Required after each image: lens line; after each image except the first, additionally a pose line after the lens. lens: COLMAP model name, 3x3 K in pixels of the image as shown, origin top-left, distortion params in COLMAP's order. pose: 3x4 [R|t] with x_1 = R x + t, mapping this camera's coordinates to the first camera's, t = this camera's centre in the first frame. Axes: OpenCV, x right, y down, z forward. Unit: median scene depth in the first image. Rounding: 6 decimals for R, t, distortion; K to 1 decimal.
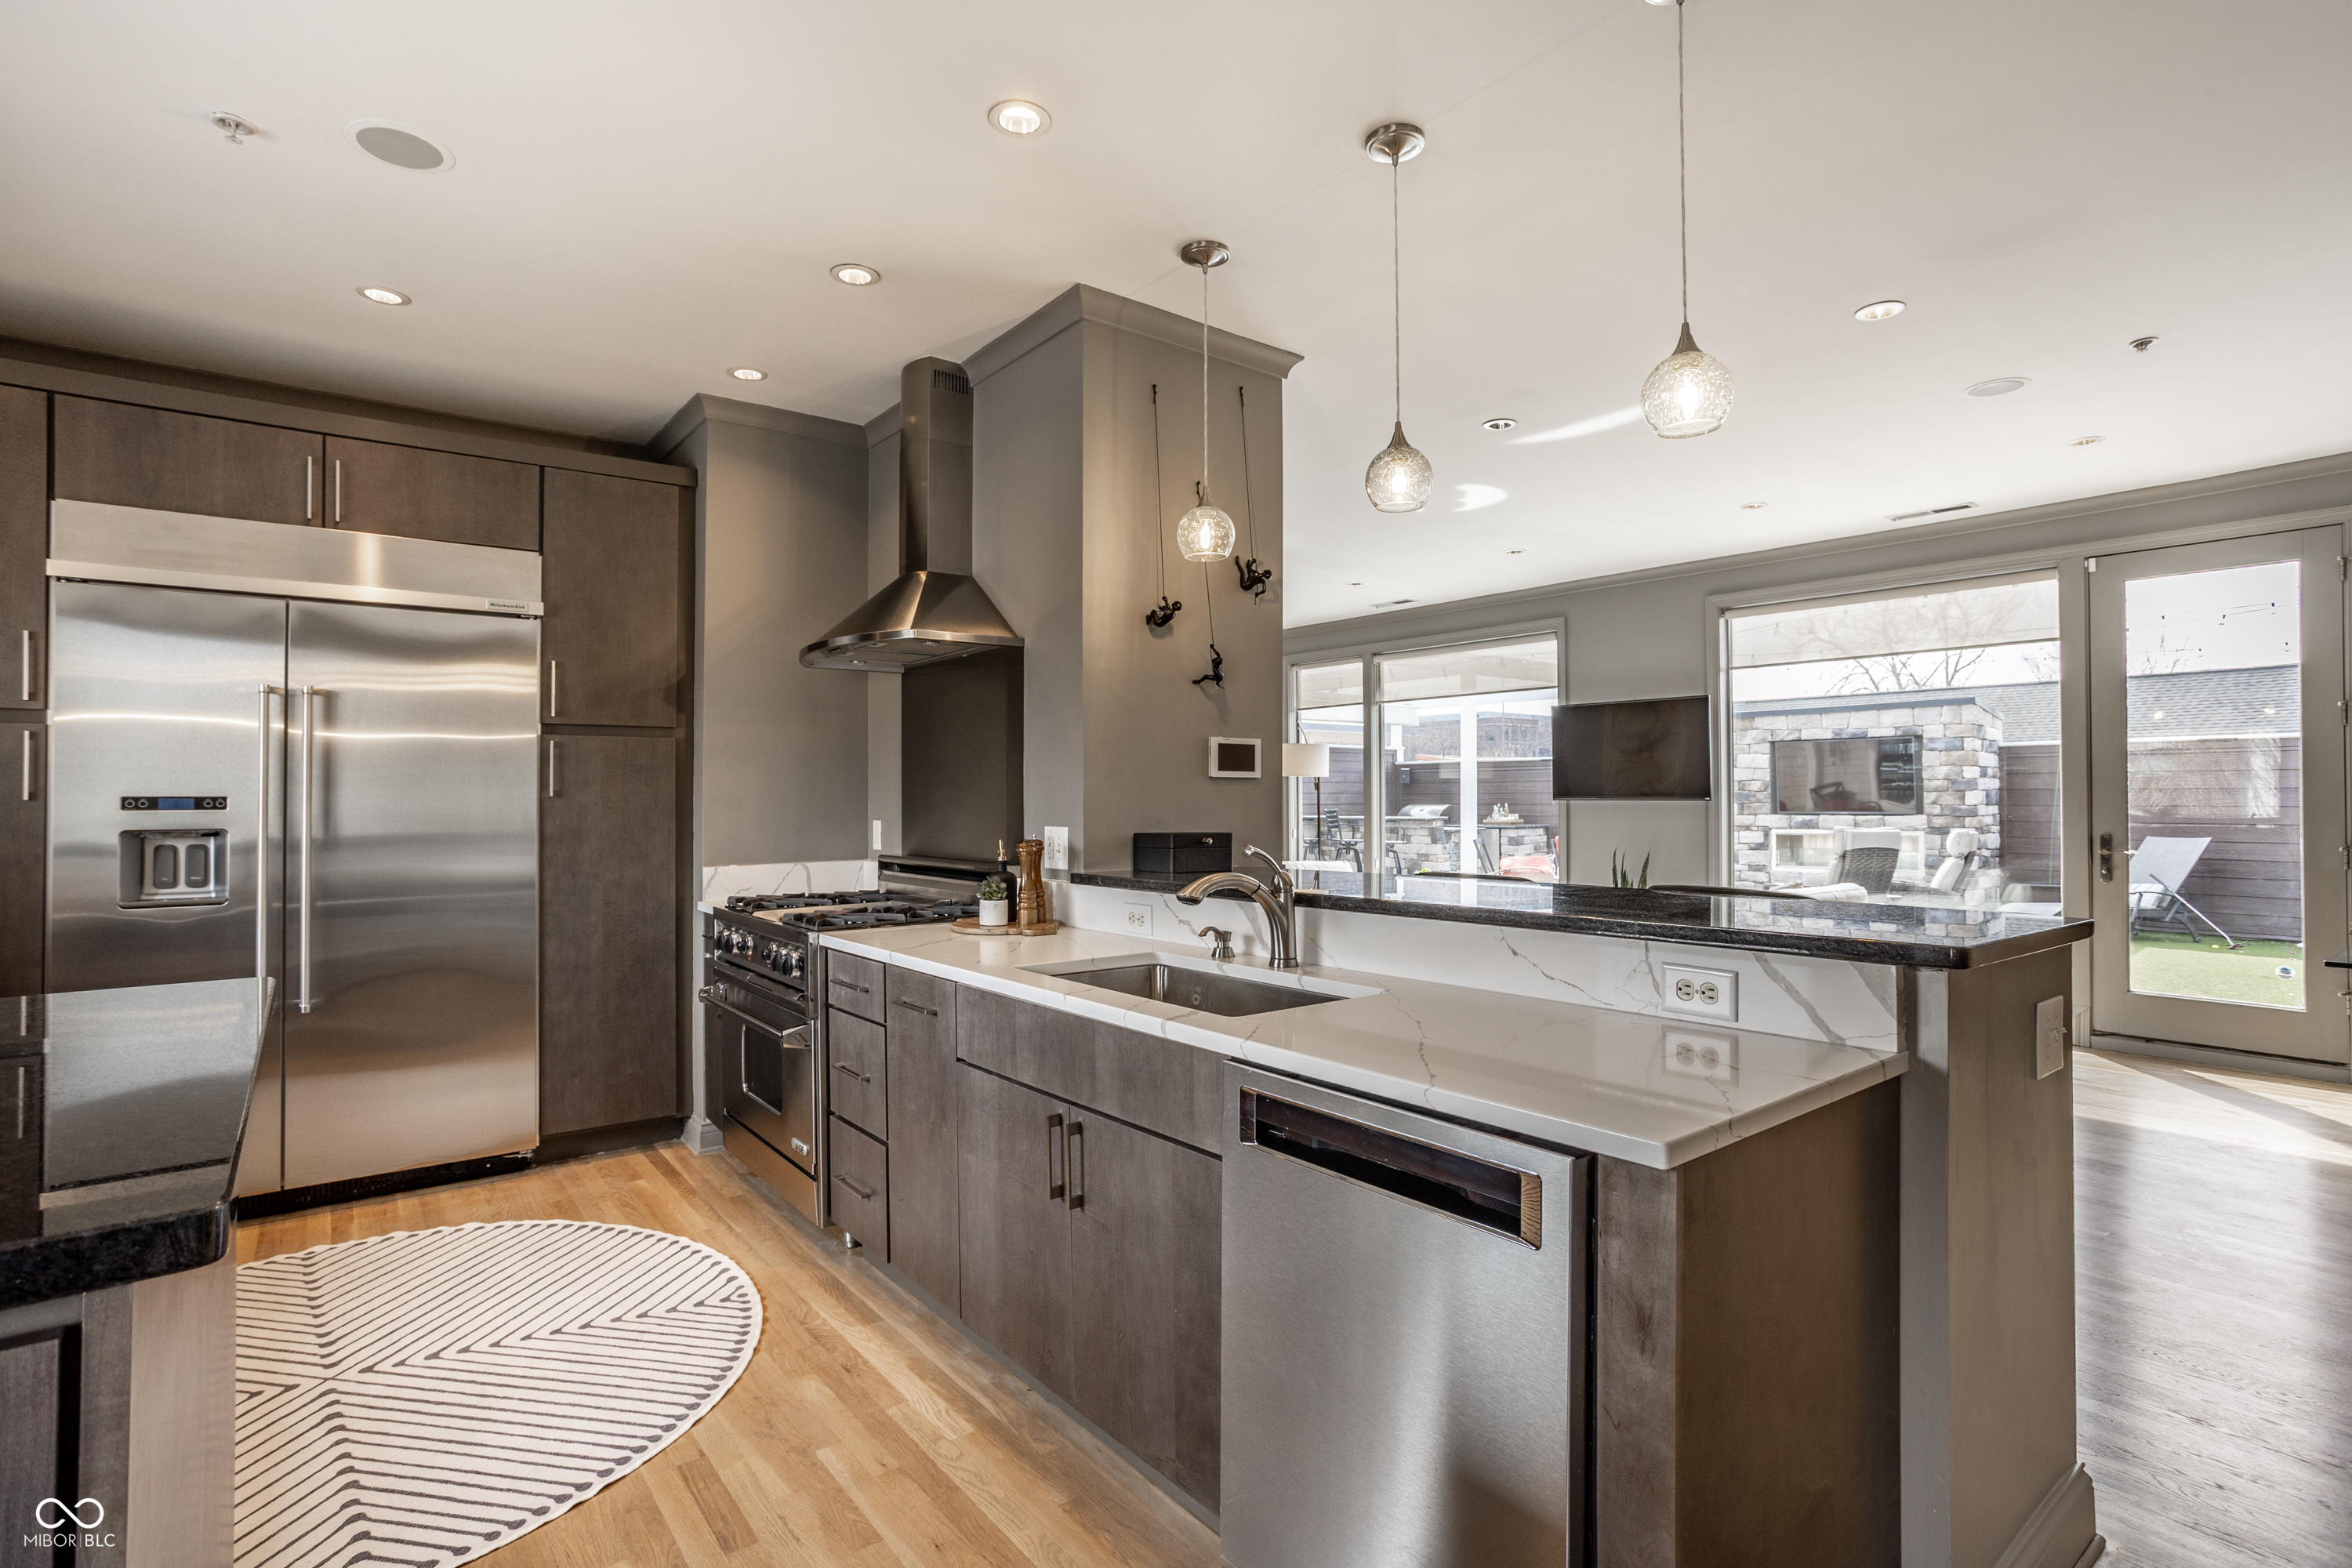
lens RADIAL K [[1142.6, 0, 1167.0], [0, 1142.6, 783.5], [0, 0, 1]] dist [-0.049834, 0.032693]
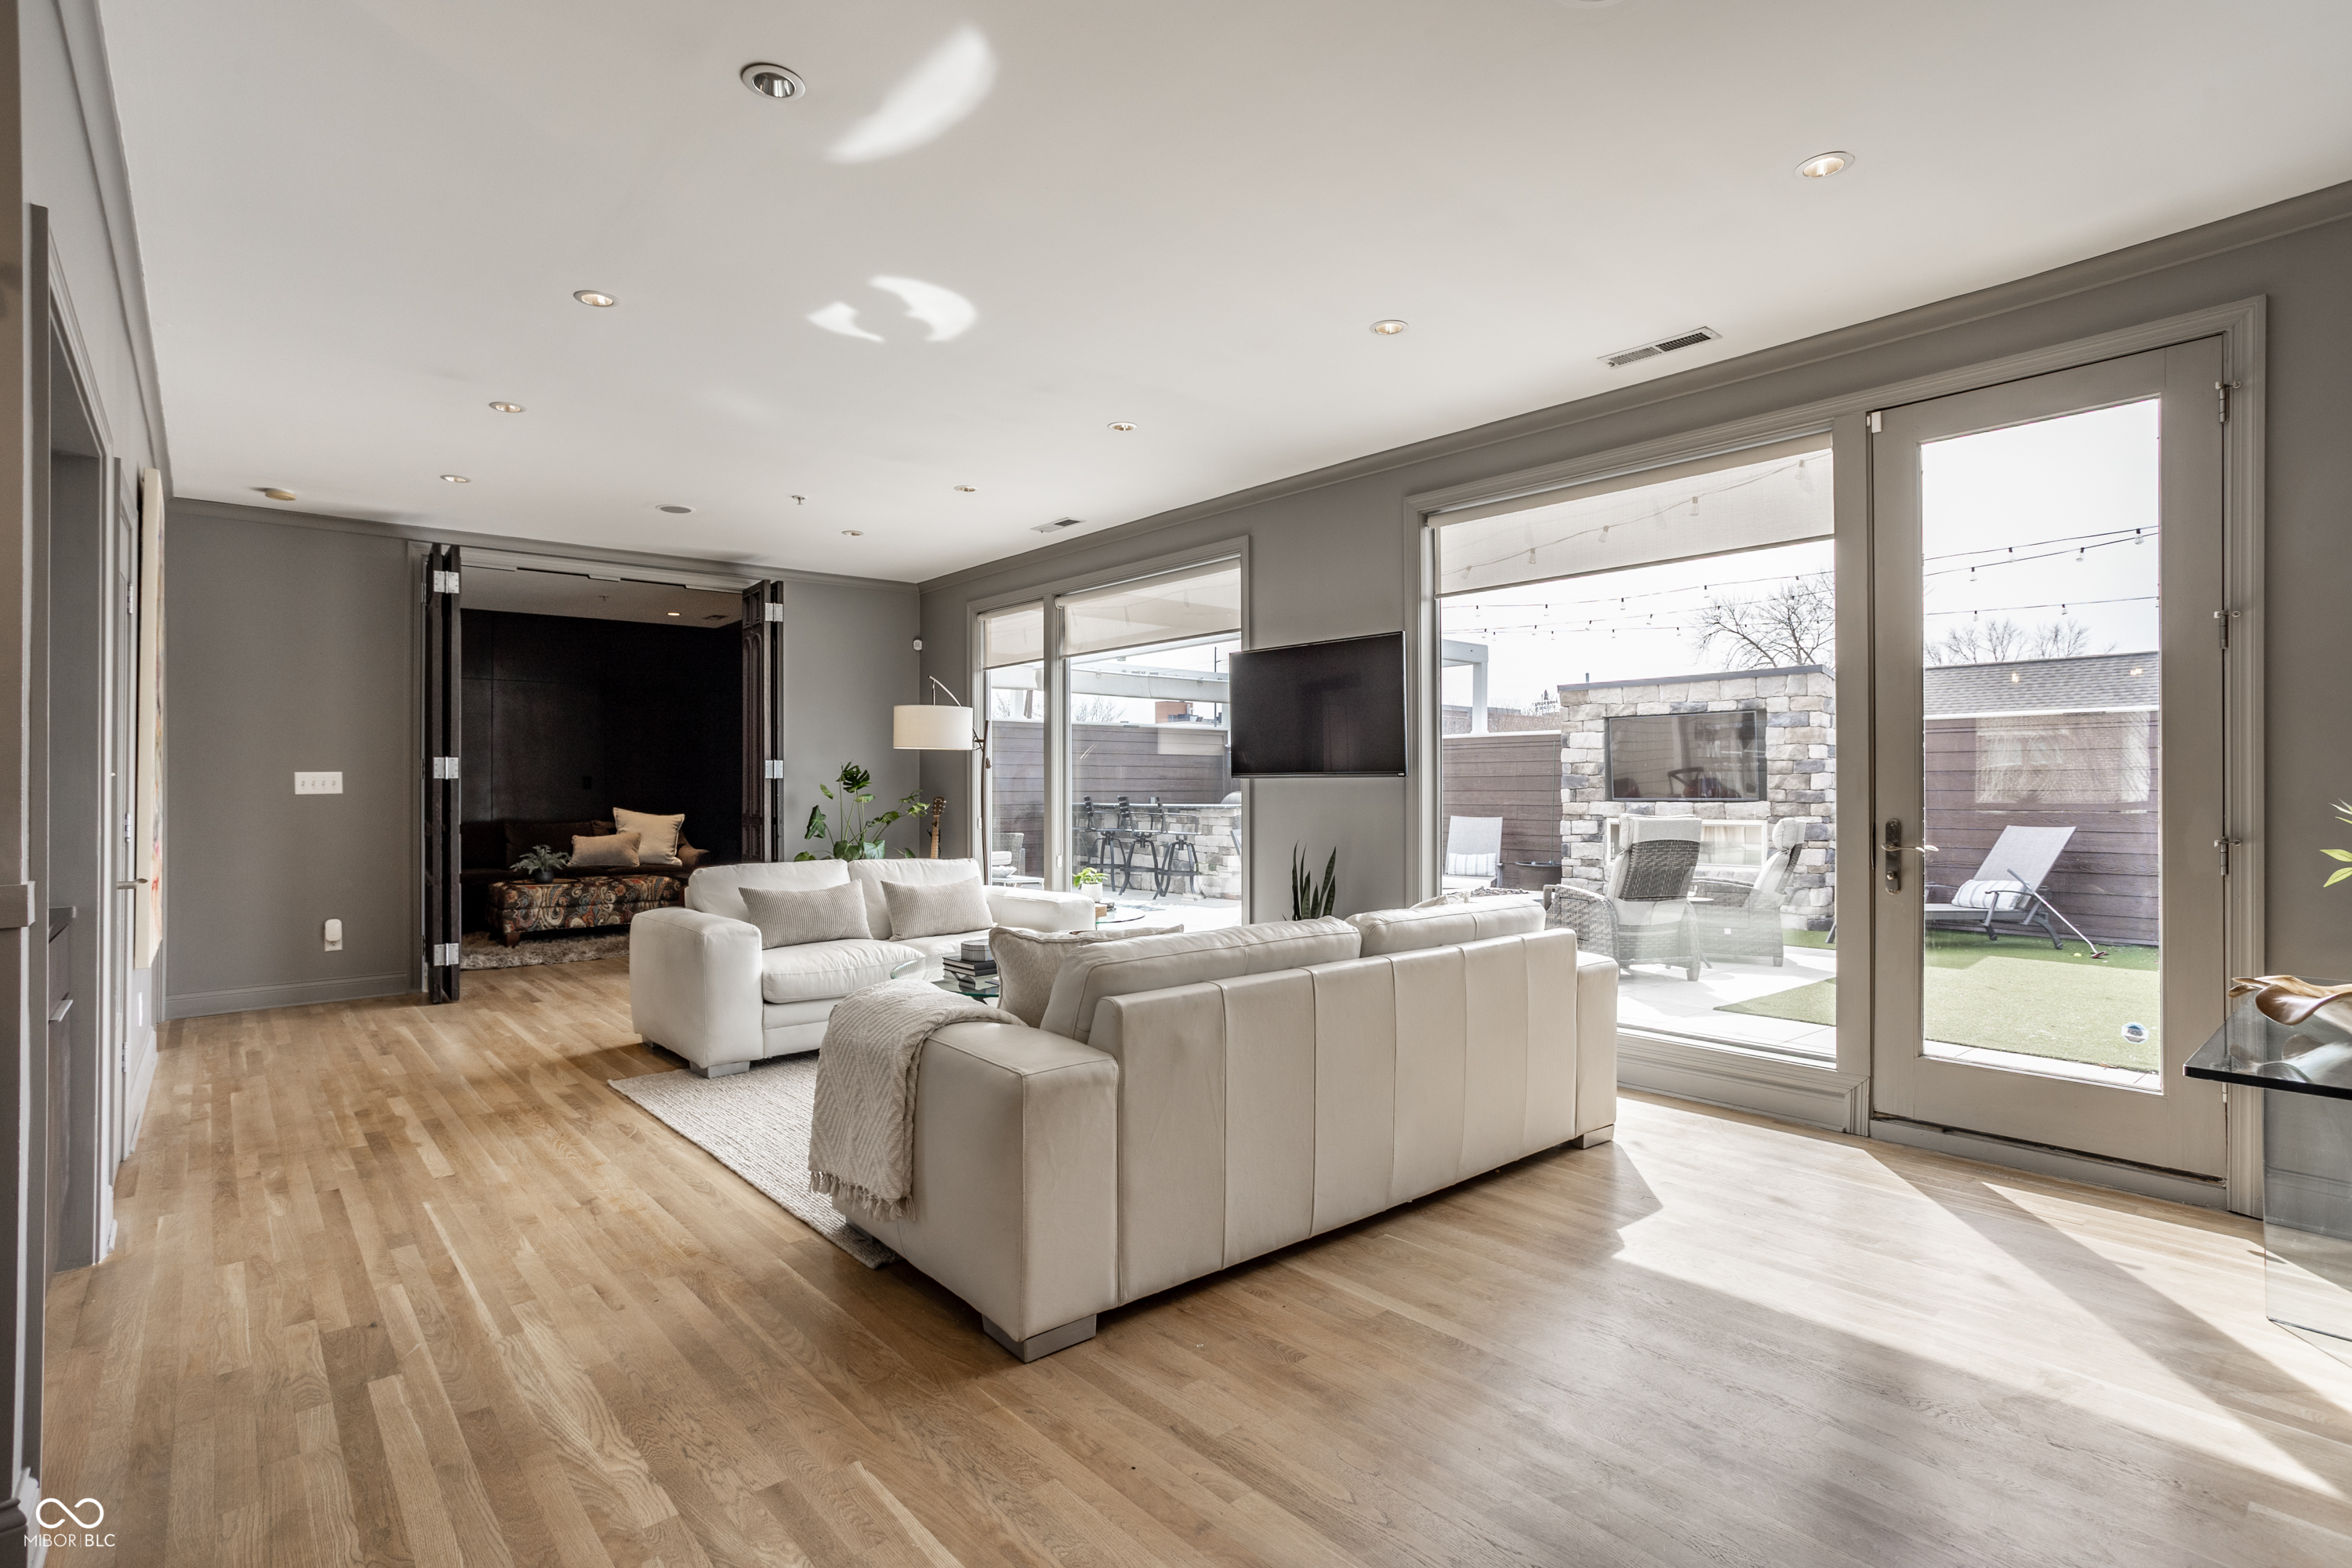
lens RADIAL K [[1142.6, 0, 1167.0], [0, 1142.6, 783.5], [0, 0, 1]] dist [-0.049834, 0.032693]
pose [[0.998477, 0.000699, 0.055168, 0.556749], [-0.001149, 0.999966, 0.008122, 0.026160], [-0.055161, -0.008173, 0.998444, 0.534183]]
